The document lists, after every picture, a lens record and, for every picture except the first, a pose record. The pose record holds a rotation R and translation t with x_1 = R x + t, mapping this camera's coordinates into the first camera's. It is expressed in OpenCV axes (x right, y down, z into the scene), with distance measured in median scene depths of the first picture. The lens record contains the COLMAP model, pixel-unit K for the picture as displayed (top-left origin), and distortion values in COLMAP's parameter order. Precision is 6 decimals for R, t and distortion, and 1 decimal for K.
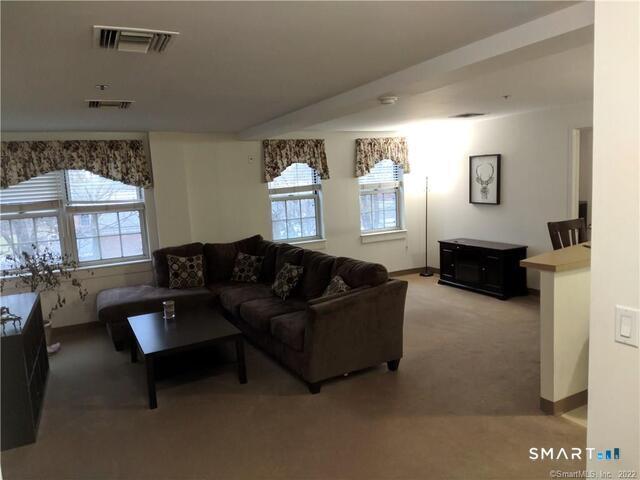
lens RADIAL K [[455.6, 0, 320.0], [0, 455.6, 240.0], [0, 0, 1]] dist [0.010838, -0.071078]
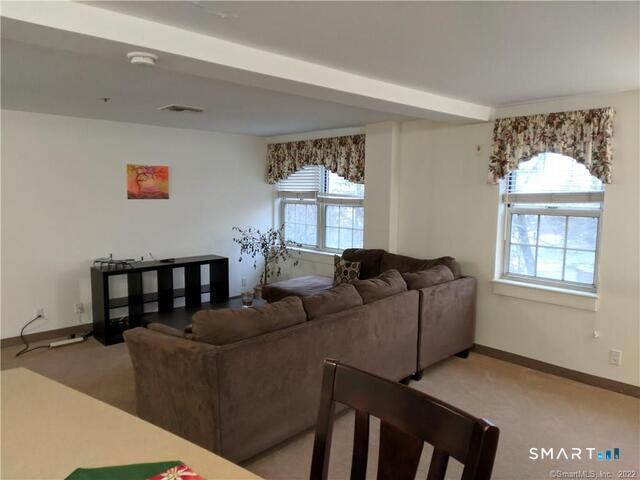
lens RADIAL K [[455.6, 0, 320.0], [0, 455.6, 240.0], [0, 0, 1]] dist [0.010838, -0.071078]
pose [[0.271177, 0.149831, -0.950796, 0.528433], [-0.149200, 0.982414, 0.112260, -0.094562], [0.950895, 0.111416, 0.288763, 0.660565]]
